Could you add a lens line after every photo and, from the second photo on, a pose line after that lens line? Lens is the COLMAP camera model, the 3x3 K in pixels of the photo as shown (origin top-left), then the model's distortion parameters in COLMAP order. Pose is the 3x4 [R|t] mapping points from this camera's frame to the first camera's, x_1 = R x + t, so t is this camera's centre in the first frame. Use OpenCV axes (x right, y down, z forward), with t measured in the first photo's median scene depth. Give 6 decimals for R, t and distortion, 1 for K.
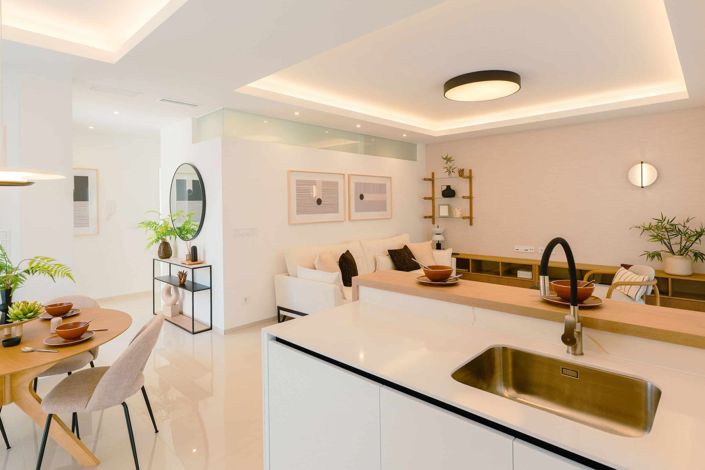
lens RADIAL K [[370.1, 0, 365.7], [0, 370.1, 206.2], [0, 0, 1]] dist [-0.002052, -0.000656]
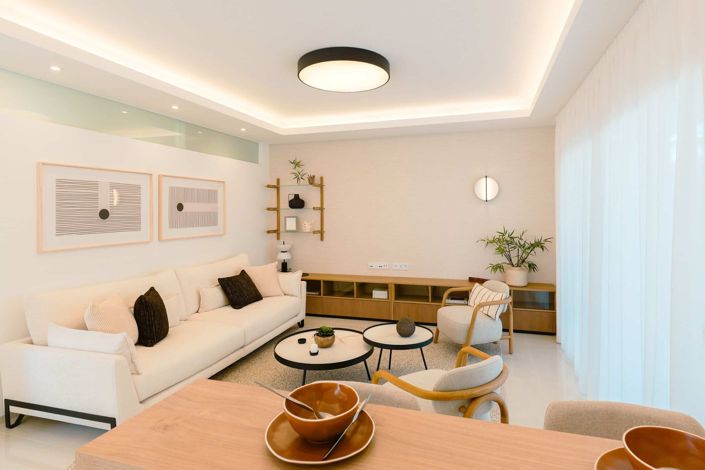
lens RADIAL K [[370.1, 0, 365.7], [0, 370.1, 206.2], [0, 0, 1]] dist [-0.002052, -0.000656]
pose [[0.911766, 0.012462, 0.410520, 0.022959], [-0.003057, 0.999718, -0.023559, -0.010974], [-0.410698, 0.020226, 0.911547, 0.191264]]
